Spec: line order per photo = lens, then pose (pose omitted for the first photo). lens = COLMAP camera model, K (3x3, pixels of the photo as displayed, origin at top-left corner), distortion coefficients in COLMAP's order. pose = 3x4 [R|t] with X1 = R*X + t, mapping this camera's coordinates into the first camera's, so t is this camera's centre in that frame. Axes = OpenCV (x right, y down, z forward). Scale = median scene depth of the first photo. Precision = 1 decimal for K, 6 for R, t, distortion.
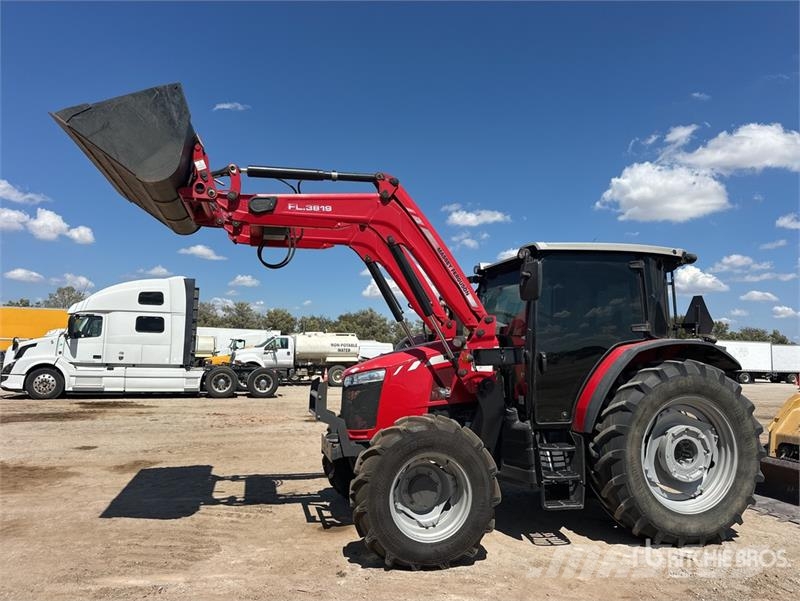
lens RADIAL K [[589.1, 0, 397.0], [0, 589.1, 303.8], [0, 0, 1]] dist [0.055234, -0.078743]
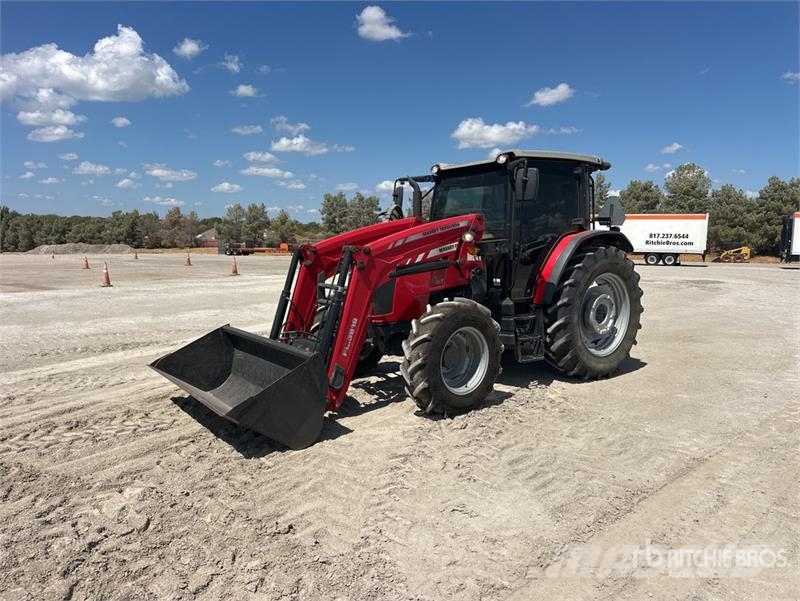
lens RADIAL K [[589.1, 0, 397.0], [0, 589.1, 303.8], [0, 0, 1]] dist [0.055234, -0.078743]
pose [[0.925389, -0.061359, 0.374019, -0.461149], [-0.011488, 0.981815, 0.189491, -0.024311], [-0.378845, -0.179649, 0.907856, -0.052306]]
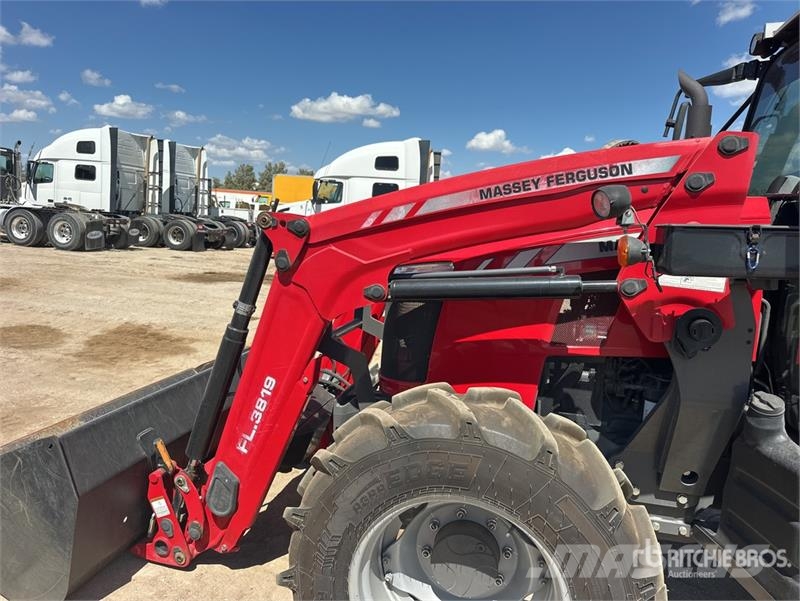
lens RADIAL K [[581.5, 0, 398.5], [0, 581.5, 286.4], [0, 0, 1]] dist [0.008131, -0.005558]
pose [[0.874993, 0.093849, -0.474952, 0.158579], [-0.003457, 0.982218, 0.187714, 0.044556], [0.484123, -0.162607, 0.859758, 0.592029]]
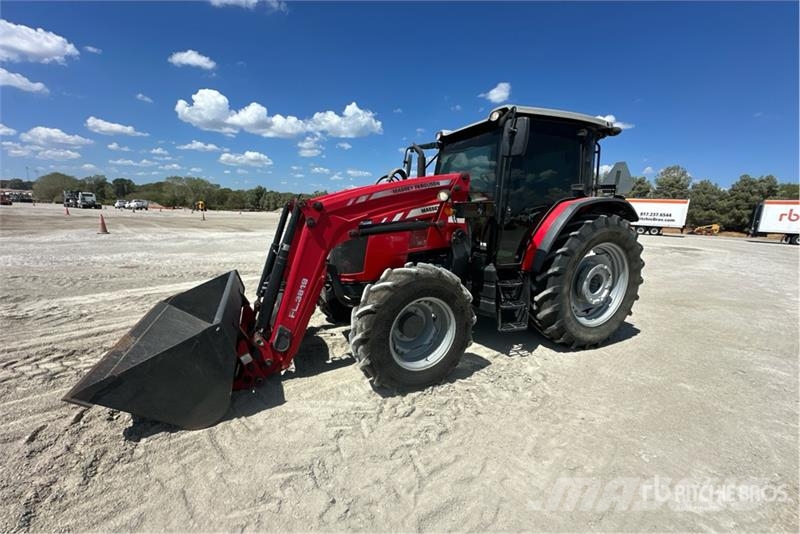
lens RADIAL K [[330.7, 0, 400.0], [0, 330.7, 267.0], [0, 0, 1]] dist [-0.000380, 0.000630]
pose [[0.985439, -0.016672, 0.169208, -0.076380], [-0.027043, 0.967145, 0.252783, 0.038410], [-0.167863, -0.253678, 0.952612, 0.379008]]
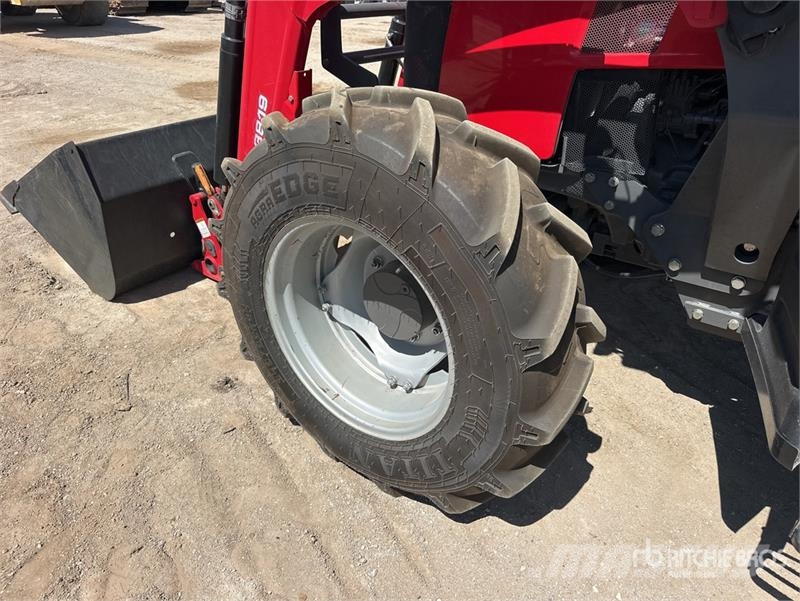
lens RADIAL K [[581.5, 0, 400.0], [0, 581.5, 300.5], [0, 0, 1]] dist [0.129635, -0.242052]
pose [[0.613729, 0.376458, -0.693985, 0.263614], [0.065535, 0.851676, 0.519955, 0.113629], [0.786792, -0.364591, 0.498027, 0.740468]]
